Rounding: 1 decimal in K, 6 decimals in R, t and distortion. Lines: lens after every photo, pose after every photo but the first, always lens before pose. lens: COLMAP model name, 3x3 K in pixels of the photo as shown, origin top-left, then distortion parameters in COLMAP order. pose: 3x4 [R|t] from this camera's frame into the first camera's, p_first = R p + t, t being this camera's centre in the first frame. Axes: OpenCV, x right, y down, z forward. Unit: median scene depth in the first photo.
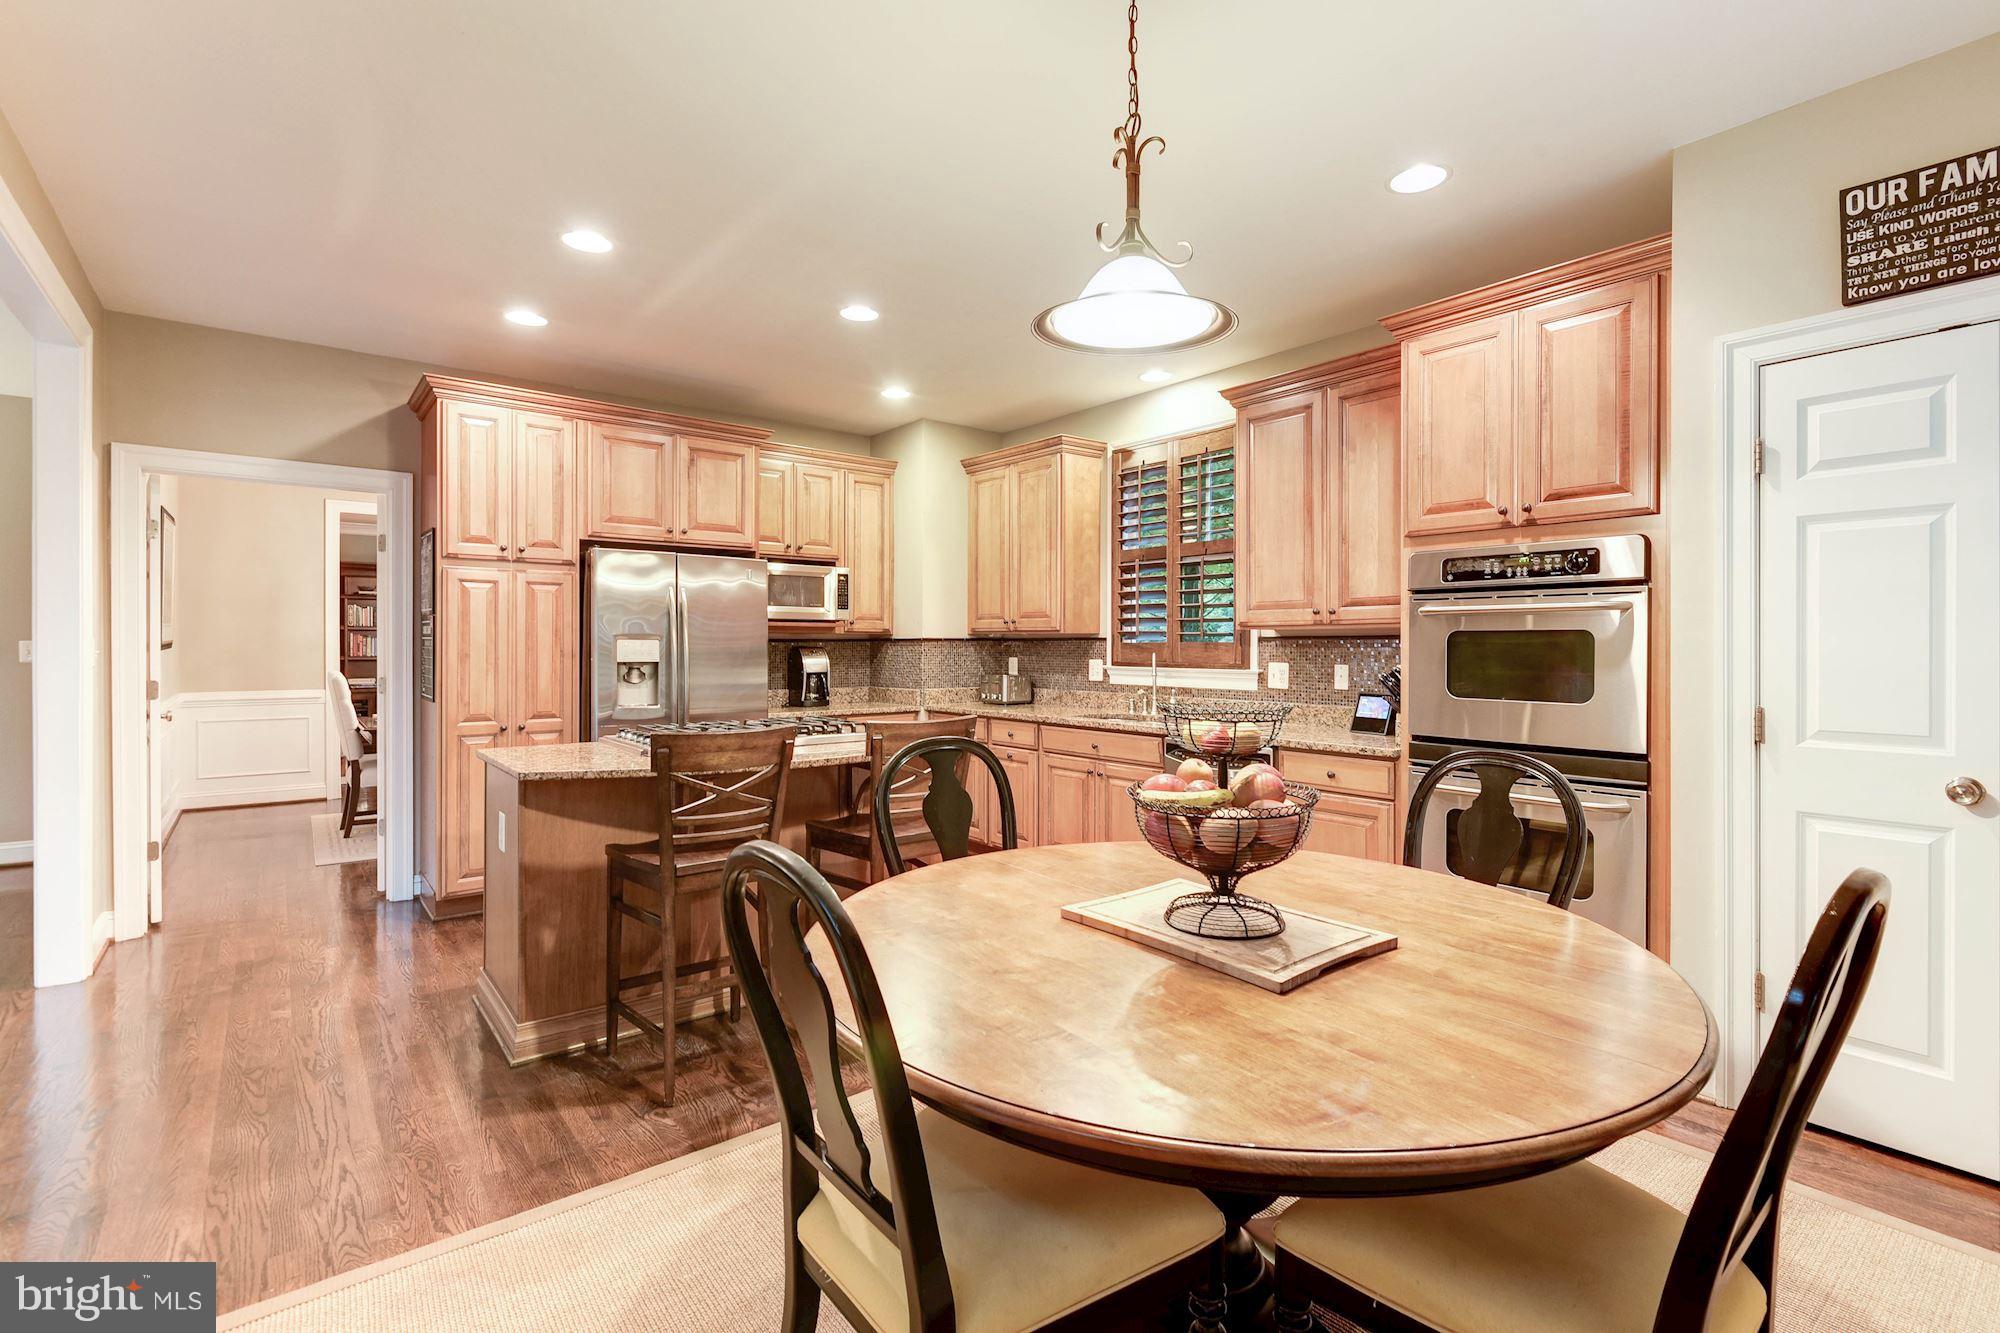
lens RADIAL K [[918.0, 0, 1010.6], [0, 918.0, 651.1], [0, 0, 1]] dist [0.003012, -0.000190]
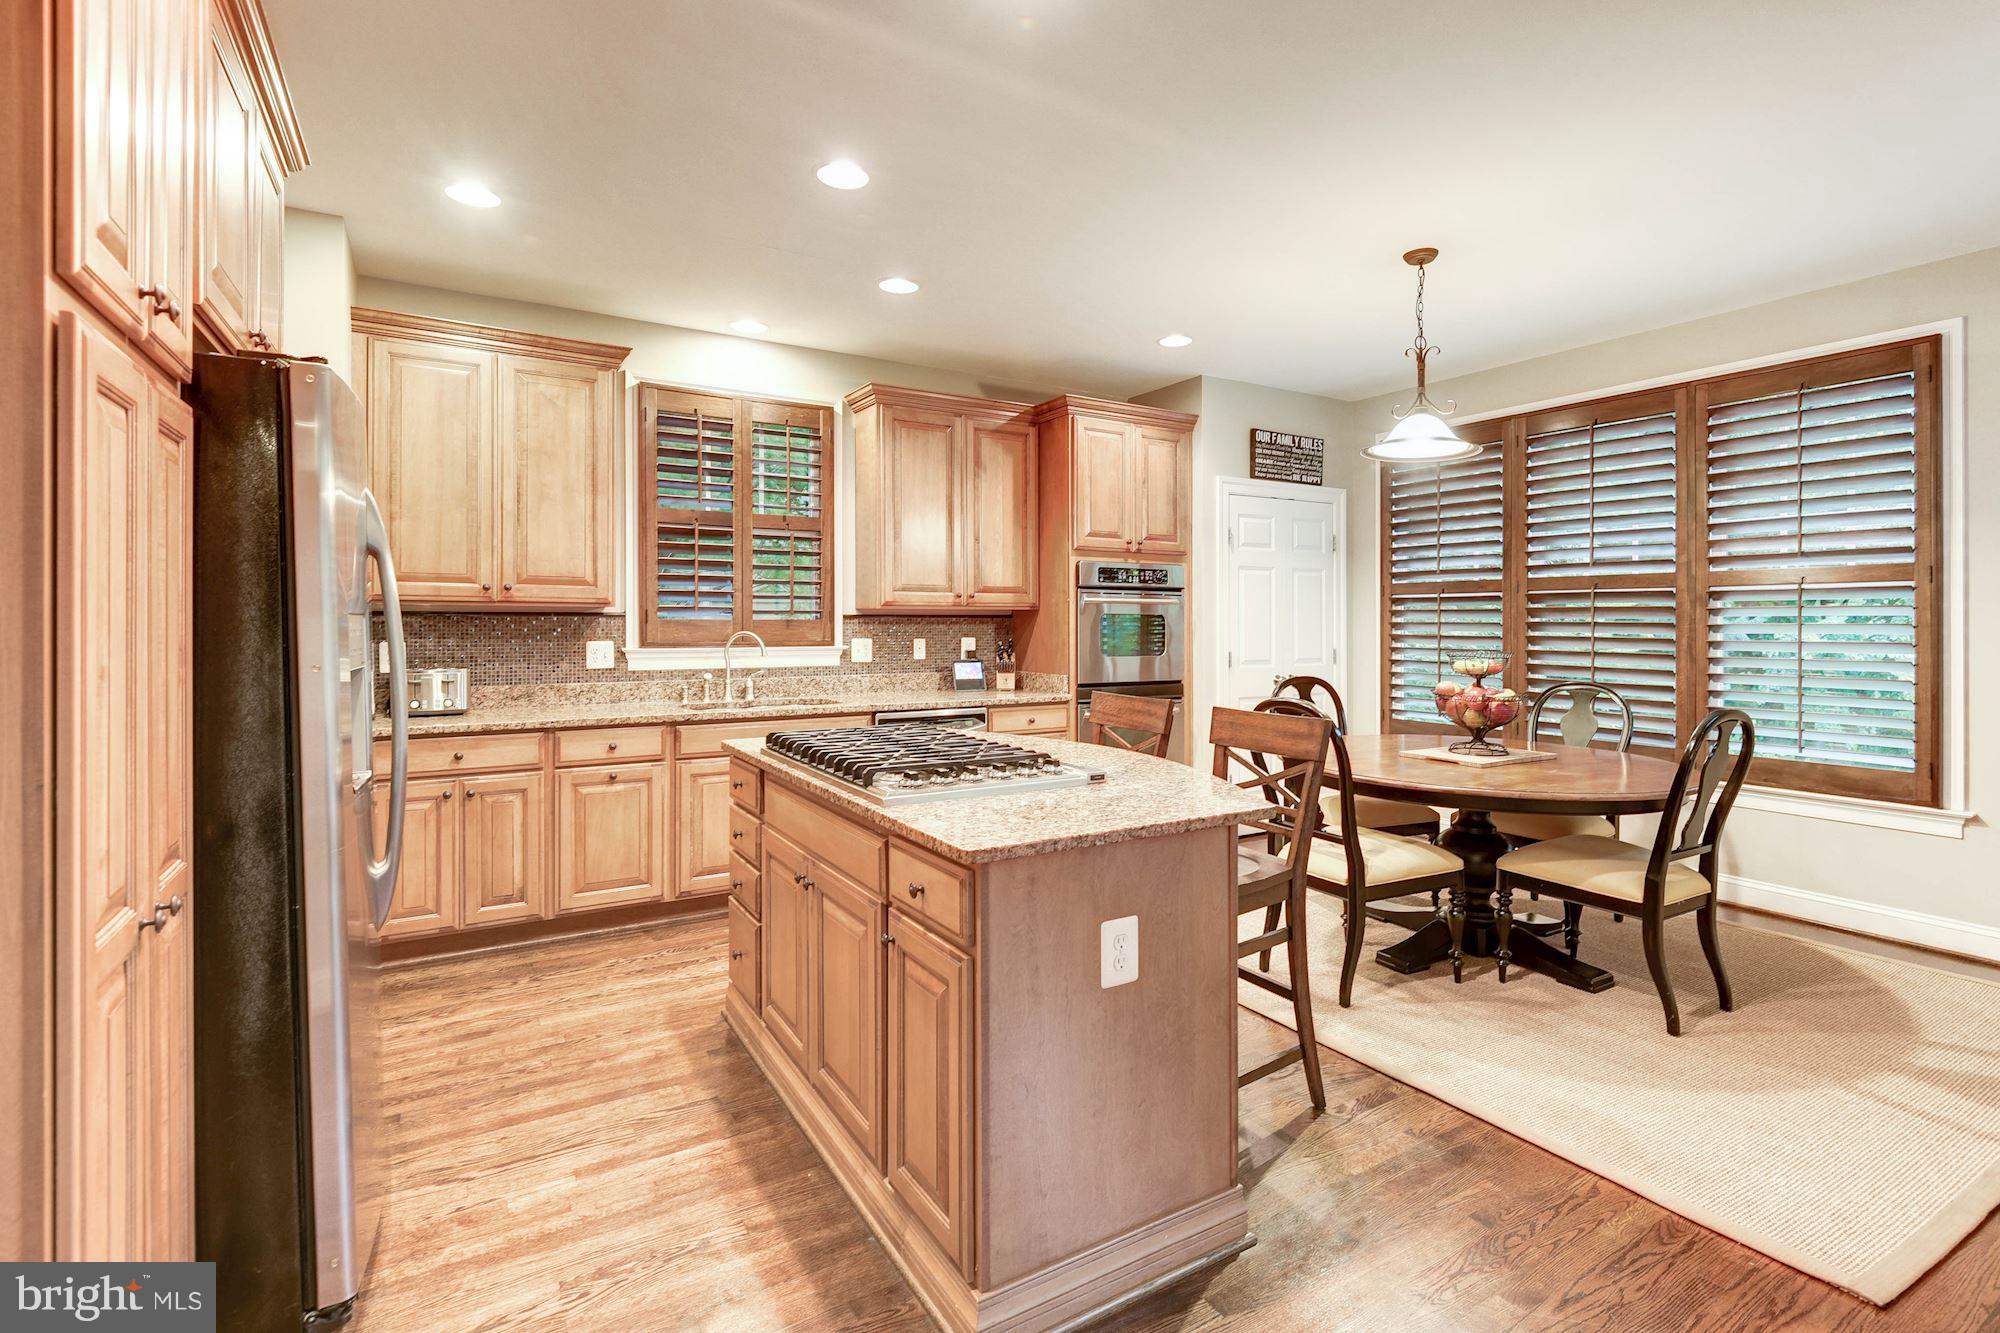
lens RADIAL K [[926.6, 0, 1006.7], [0, 926.6, 620.5], [0, 0, 1]] dist [0.001379, 0.000139]
pose [[0.131730, -0.001111, 0.991285, -0.864582], [0.003526, 0.999994, 0.000652, -0.010157], [-0.991279, 0.003409, 0.131733, 0.752362]]
